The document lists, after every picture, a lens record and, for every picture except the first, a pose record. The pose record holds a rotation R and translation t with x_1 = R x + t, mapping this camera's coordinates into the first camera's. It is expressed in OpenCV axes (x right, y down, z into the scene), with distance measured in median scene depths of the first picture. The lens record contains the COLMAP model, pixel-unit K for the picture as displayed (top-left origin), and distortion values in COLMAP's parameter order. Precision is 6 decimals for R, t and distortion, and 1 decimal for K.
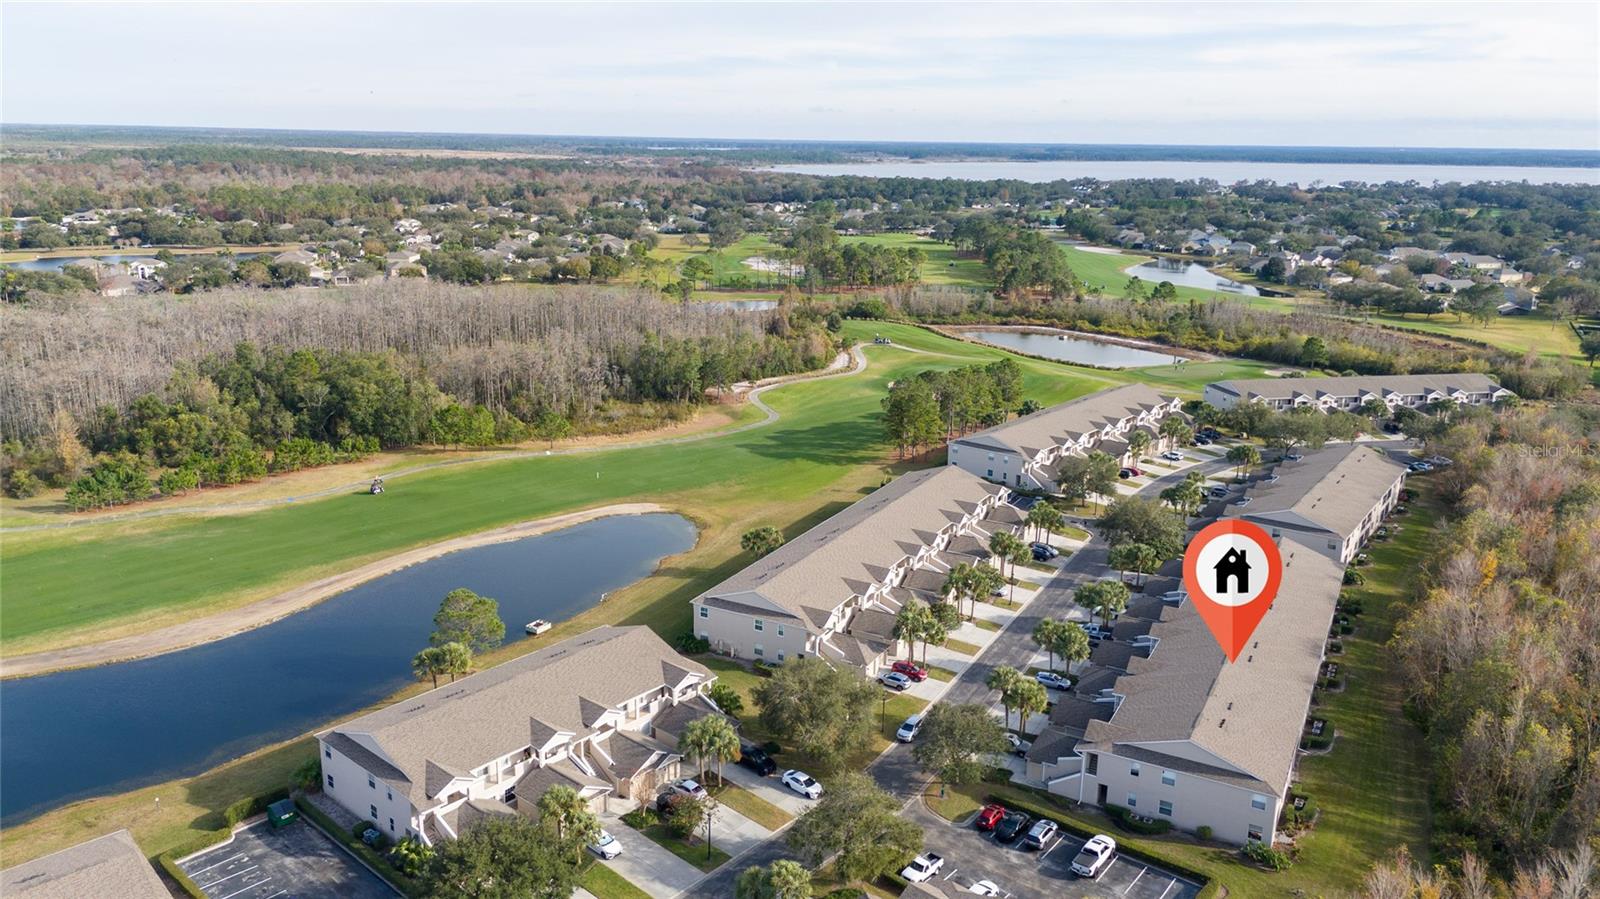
lens RADIAL K [[1177.0, 0, 807.2], [0, 1177.0, 445.3], [0, 0, 1]] dist [0.090212, -0.112366]
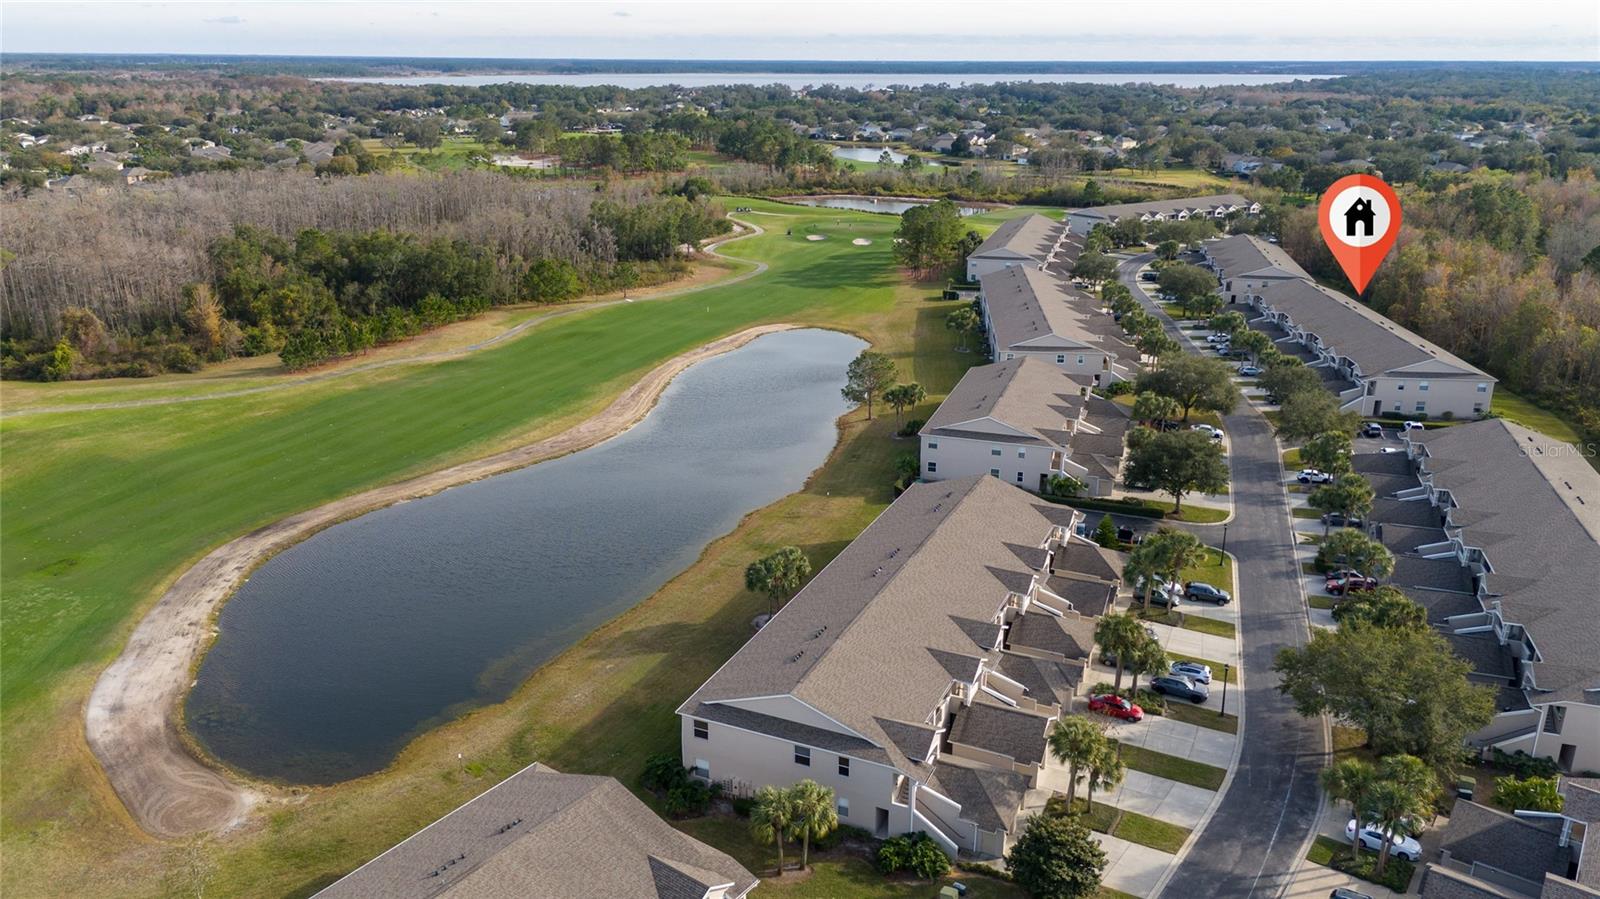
lens RADIAL K [[1177.0, 0, 807.2], [0, 1177.0, 445.3], [0, 0, 1]] dist [0.090212, -0.112366]
pose [[0.923703, -0.132308, 0.359539, -0.360946], [0.108660, 0.990412, 0.085305, 0.048491], [-0.367378, -0.039729, 0.929223, -0.056207]]
